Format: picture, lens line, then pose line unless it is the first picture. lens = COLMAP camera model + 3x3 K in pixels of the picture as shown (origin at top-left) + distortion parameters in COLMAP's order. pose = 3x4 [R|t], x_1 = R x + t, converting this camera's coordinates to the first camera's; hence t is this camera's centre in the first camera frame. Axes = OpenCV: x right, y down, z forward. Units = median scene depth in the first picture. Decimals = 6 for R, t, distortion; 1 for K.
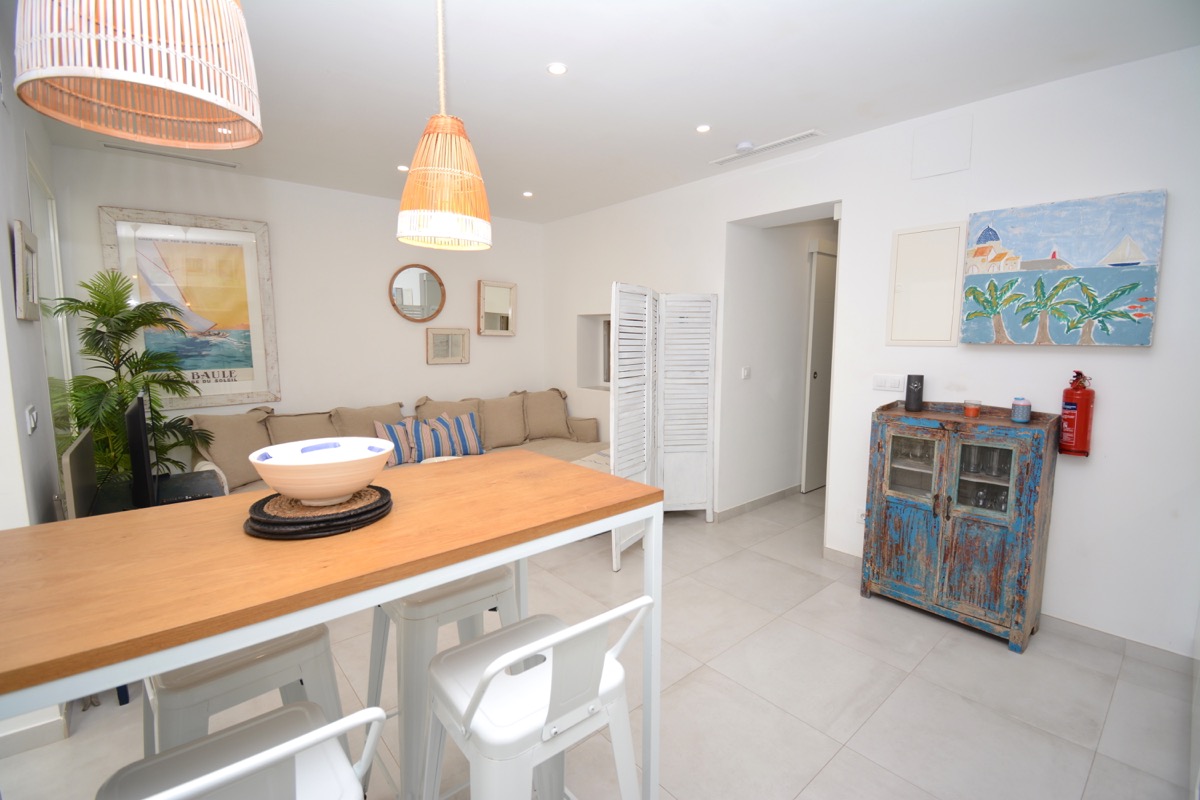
lens RADIAL K [[522.3, 0, 598.9], [0, 522.3, 397.2], [0, 0, 1]] dist [0.013507, -0.019780]
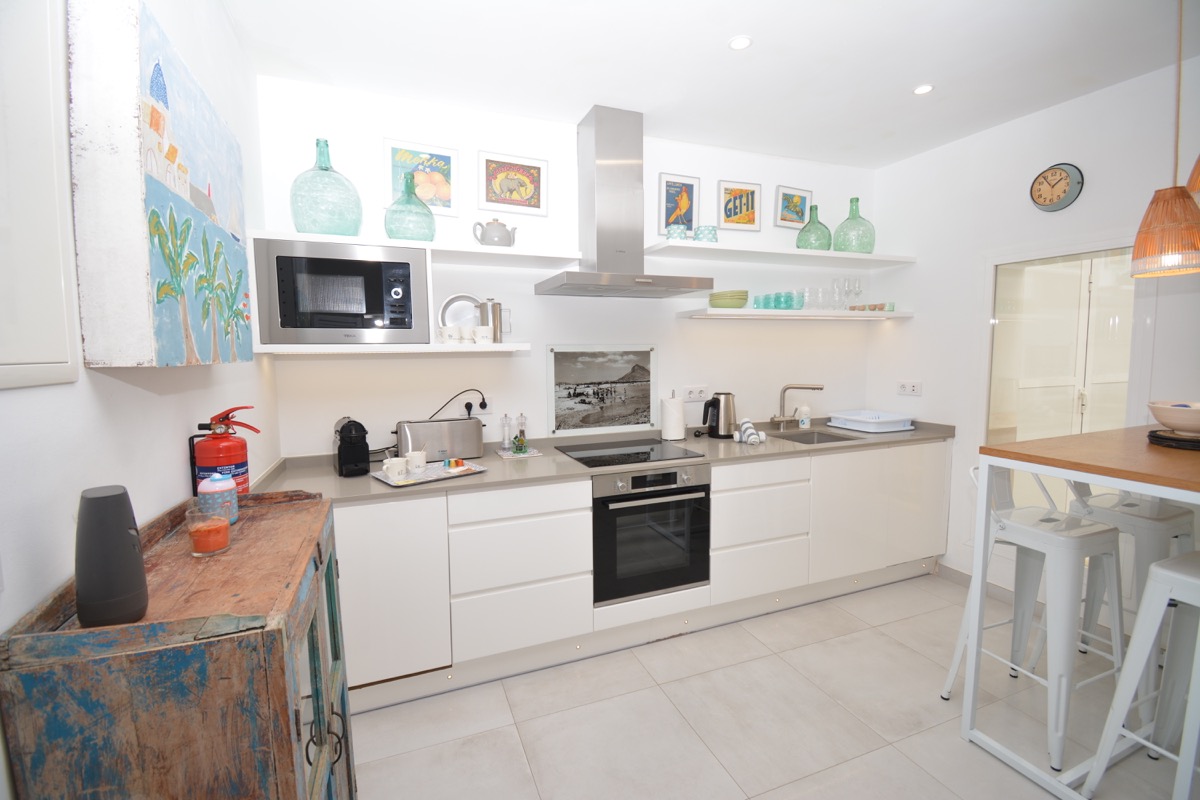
lens RADIAL K [[522.3, 0, 595.1], [0, 522.3, 398.6], [0, 0, 1]] dist [0.013507, -0.019780]
pose [[-0.942963, -0.017897, 0.332417, 0.221967], [0.052389, 0.978133, 0.201274, -0.101042], [-0.328750, 0.207209, -0.921405, 0.902343]]
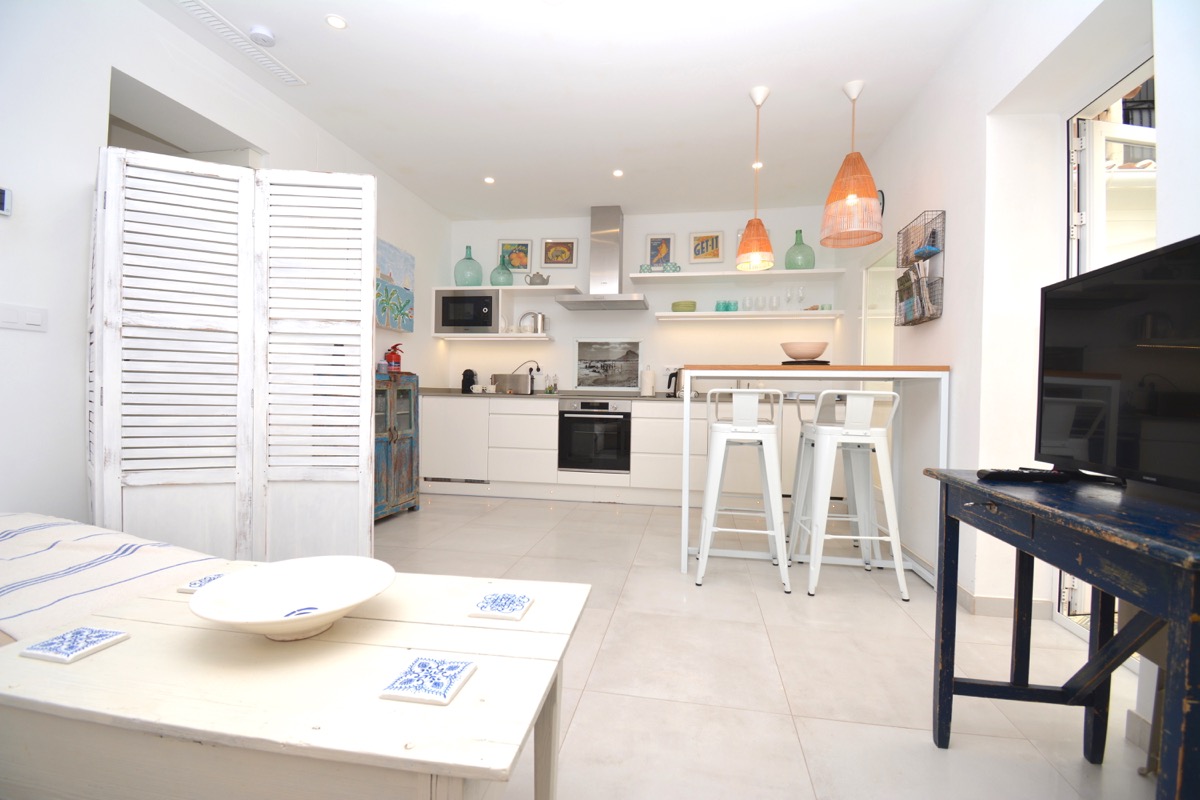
lens RADIAL K [[522.3, 0, 599.2], [0, 522.3, 401.5], [0, 0, 1]] dist [0.013507, -0.019780]
pose [[-0.629256, -0.019362, 0.776957, -0.570118], [0.074508, 0.993582, 0.085104, 0.027522], [-0.773618, 0.111442, -0.623775, 1.025592]]
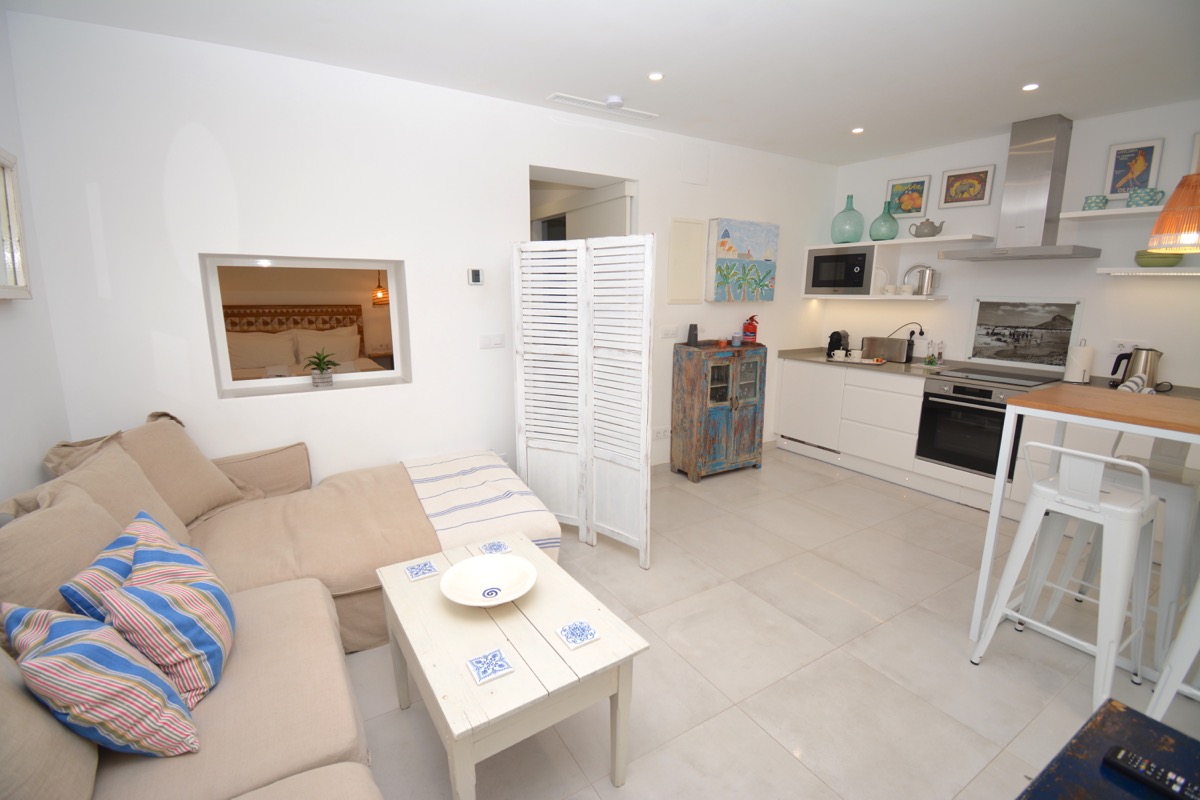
lens RADIAL K [[522.3, 0, 595.3], [0, 522.3, 397.9], [0, 0, 1]] dist [0.013507, -0.019780]
pose [[0.156902, -0.194559, 0.968261, -0.692534], [0.110109, 0.977738, 0.178620, -0.102825], [-0.981457, 0.078589, 0.174831, 0.808135]]
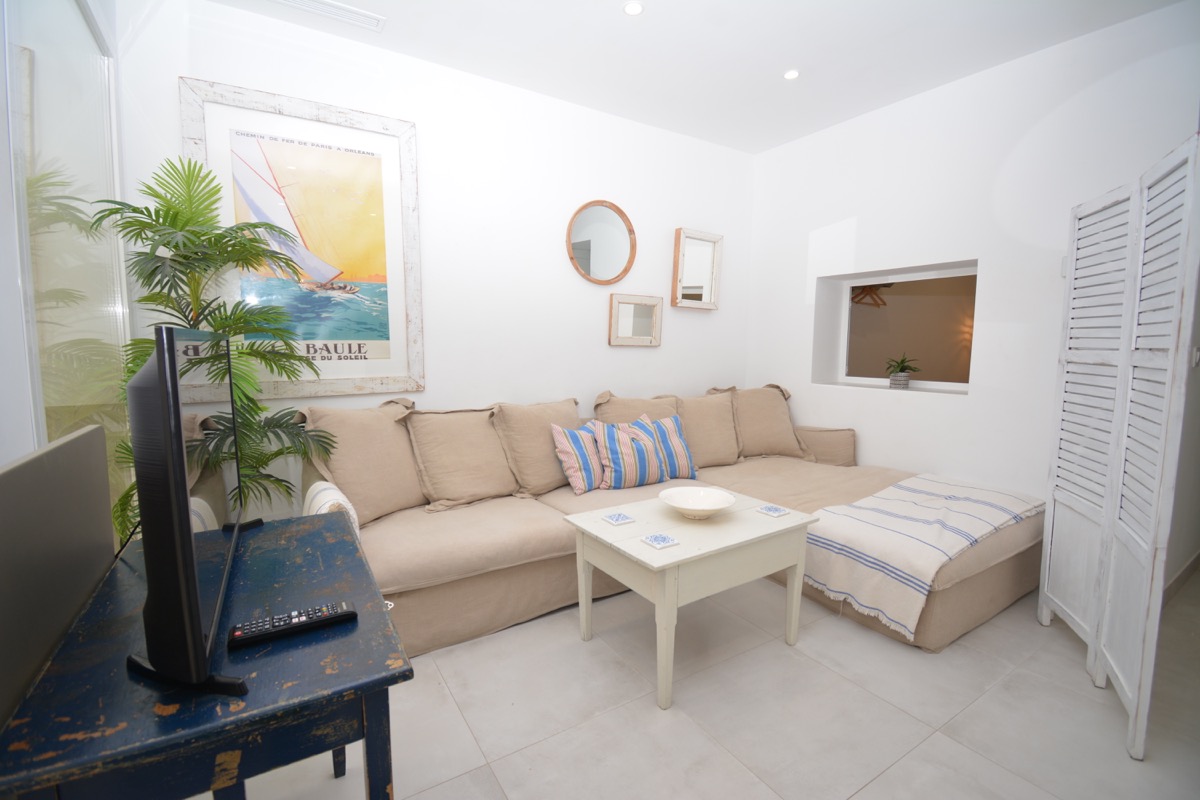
lens RADIAL K [[522.3, 0, 600.5], [0, 522.3, 399.2], [0, 0, 1]] dist [0.013507, -0.019780]
pose [[0.989183, 0.021214, -0.145142, -0.316178], [-0.022600, 0.999713, -0.007909, 0.020392], [0.144933, 0.011103, 0.989379, 0.403329]]
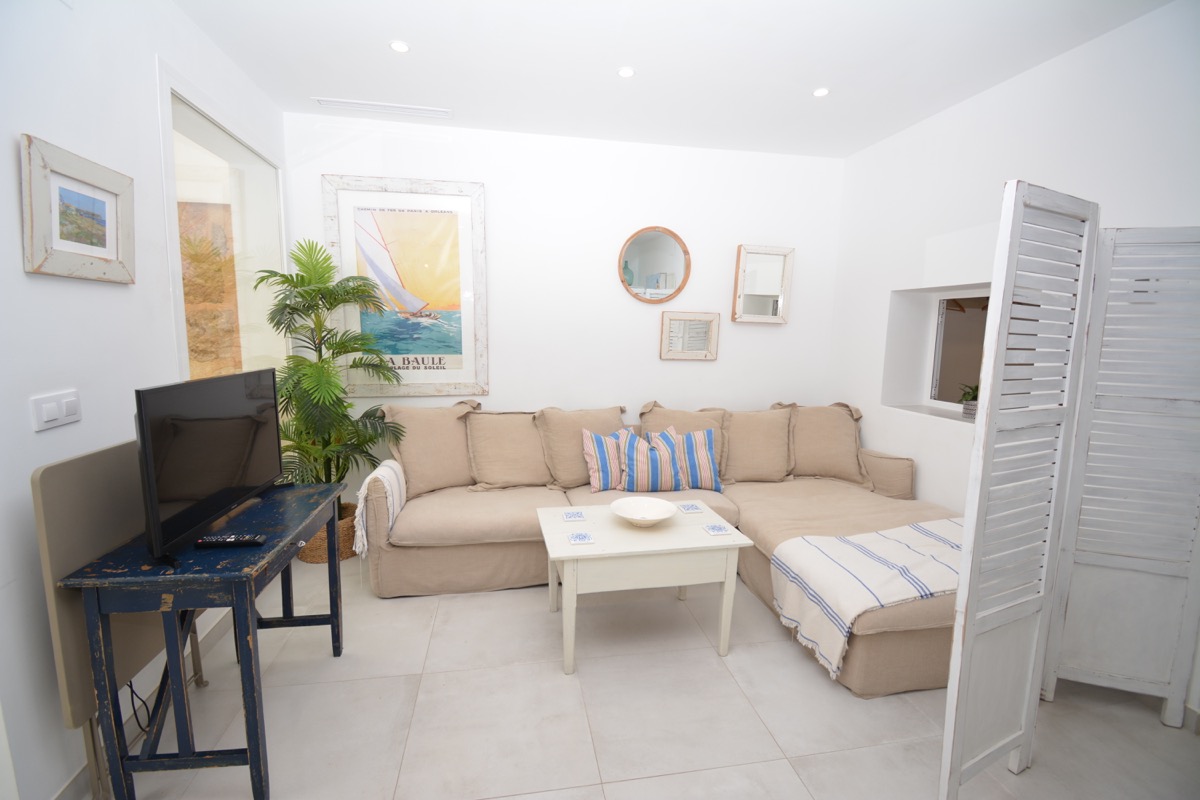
lens RADIAL K [[522.3, 0, 596.6], [0, 522.3, 399.4], [0, 0, 1]] dist [0.013507, -0.019780]
pose [[0.860938, 0.080011, -0.502378, -0.028009], [-0.074569, 0.996735, 0.030953, -0.028451], [0.503214, 0.010814, 0.864094, 0.394780]]
